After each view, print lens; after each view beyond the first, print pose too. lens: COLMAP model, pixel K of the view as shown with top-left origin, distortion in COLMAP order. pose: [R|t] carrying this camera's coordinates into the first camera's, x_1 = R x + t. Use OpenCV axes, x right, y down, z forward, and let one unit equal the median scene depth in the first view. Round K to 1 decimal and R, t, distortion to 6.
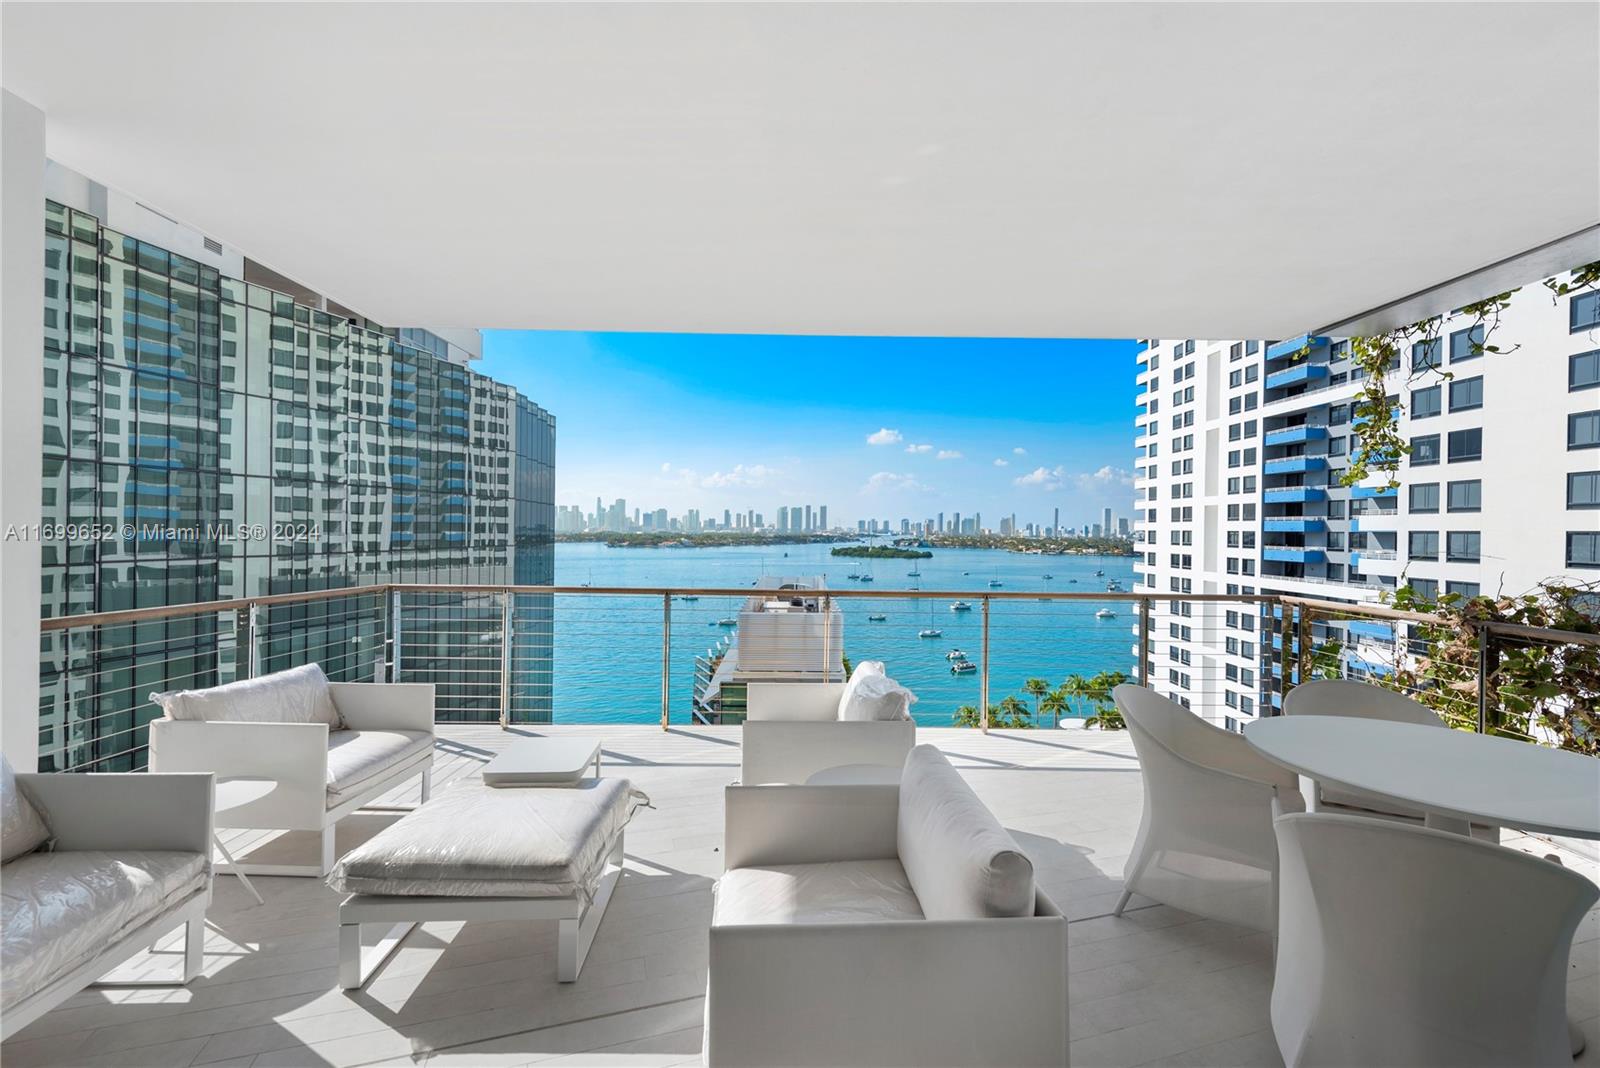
lens RADIAL K [[643.8, 0, 800.0], [0, 643.8, 534.0], [0, 0, 1]] dist [-0.000069, -0.000027]
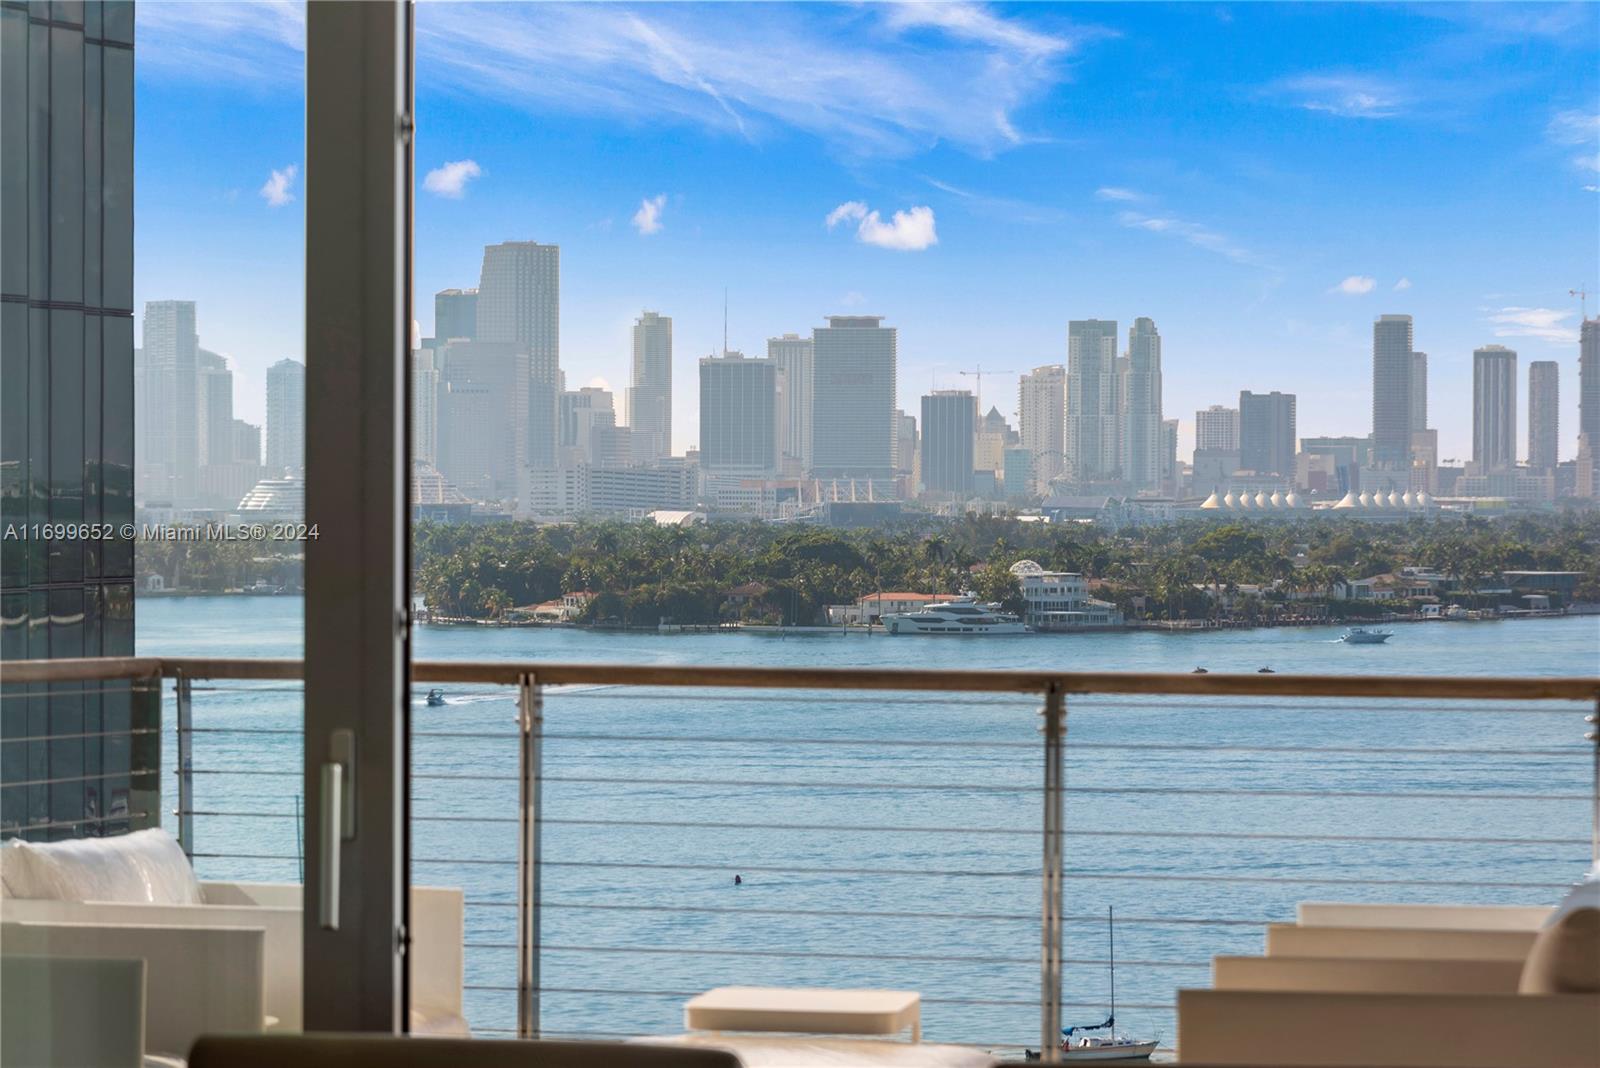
lens RADIAL K [[6052.0, 0, 800.0], [0, 6052.0, 534.0], [0, 0, 1]] dist [0.215777, 2.019769]
pose [[0.977203, -0.007714, -0.212166, 0.015937], [0.007941, 0.999968, 0.000213, 0.001055], [0.212158, -0.001893, 0.977234, -0.109349]]
